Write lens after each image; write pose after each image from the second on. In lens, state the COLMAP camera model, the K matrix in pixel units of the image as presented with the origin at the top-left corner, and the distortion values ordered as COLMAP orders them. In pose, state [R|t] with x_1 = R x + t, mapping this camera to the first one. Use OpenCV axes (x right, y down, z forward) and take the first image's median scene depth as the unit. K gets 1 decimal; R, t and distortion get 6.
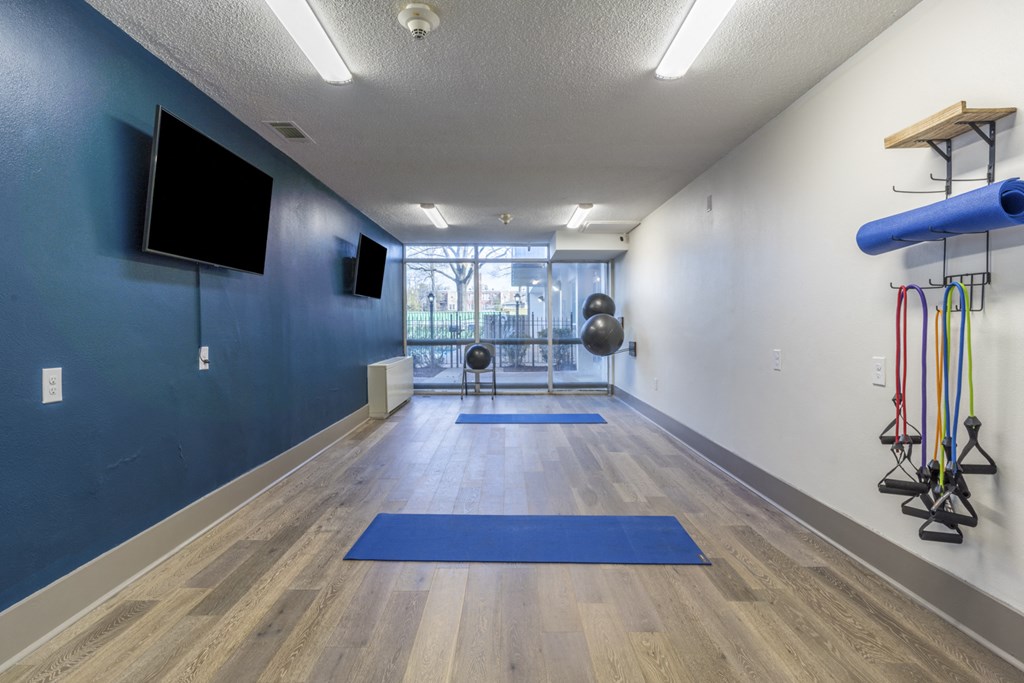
lens RADIAL K [[522.8, 0, 510.6], [0, 522.8, 312.1], [0, 0, 1]] dist [0.000641, 0.000906]
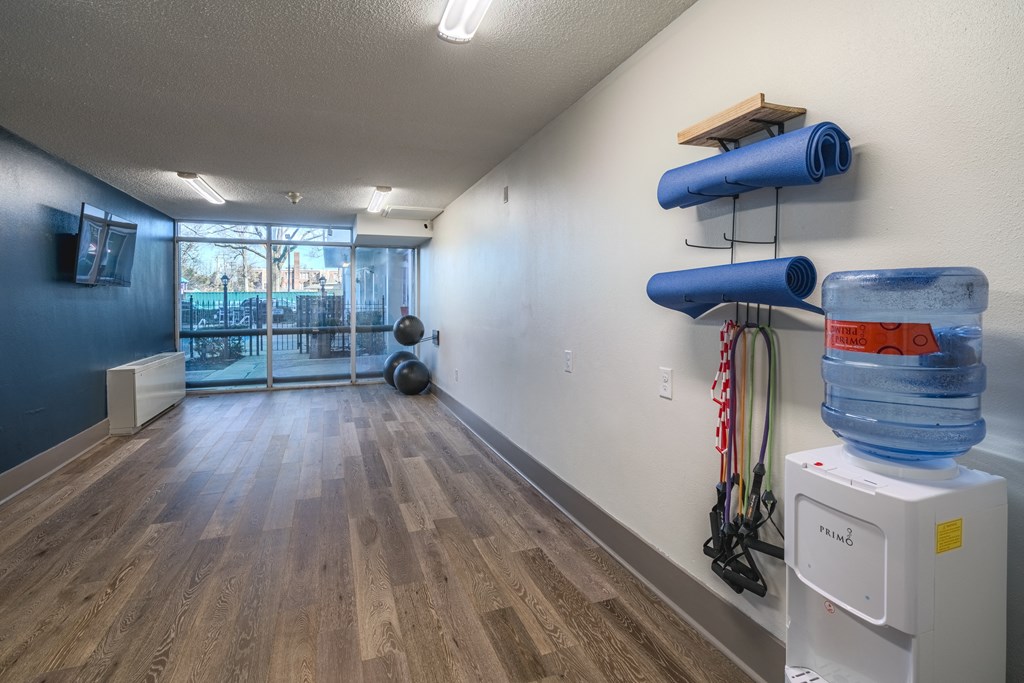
lens RADIAL K [[484.4, 0, 496.4], [0, 484.4, 301.6], [0, 0, 1]] dist [0.000225, 0.000743]
pose [[0.946624, -0.003507, 0.322321, 0.074490], [-0.003419, 0.999775, 0.020920, -0.028627], [-0.322322, -0.020905, 0.946399, 0.153261]]
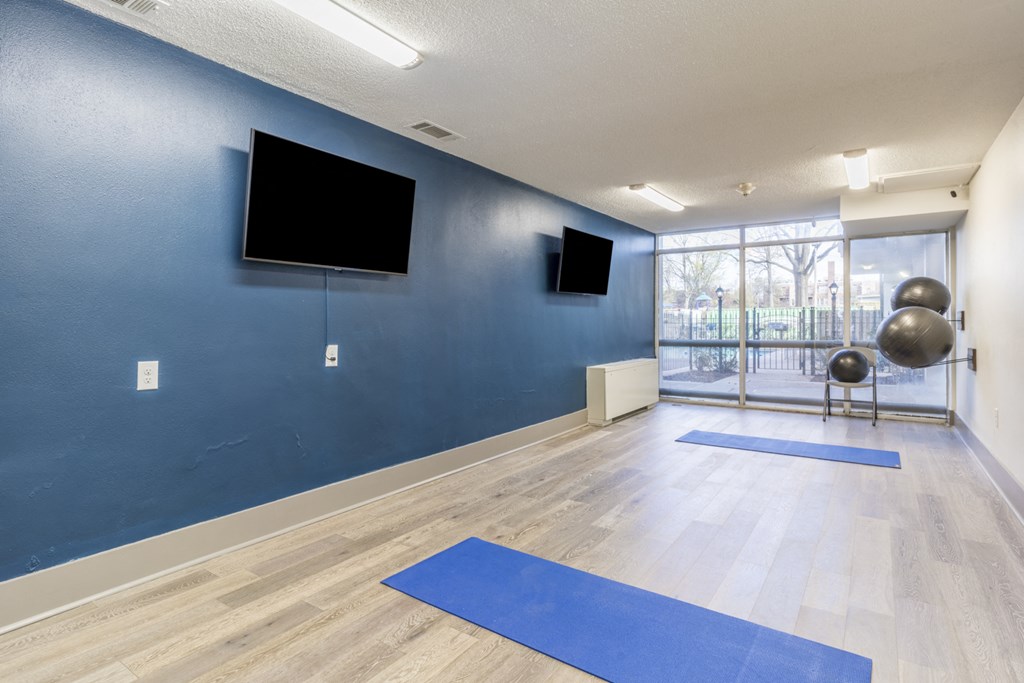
lens RADIAL K [[528.5, 0, 514.8], [0, 528.5, 308.3], [0, 0, 1]] dist [-0.001511, 0.000026]
pose [[0.821004, -0.018842, -0.570611, 0.231708], [0.016877, 0.999819, -0.008732, 0.004340], [0.570672, -0.002461, 0.821174, 0.216124]]
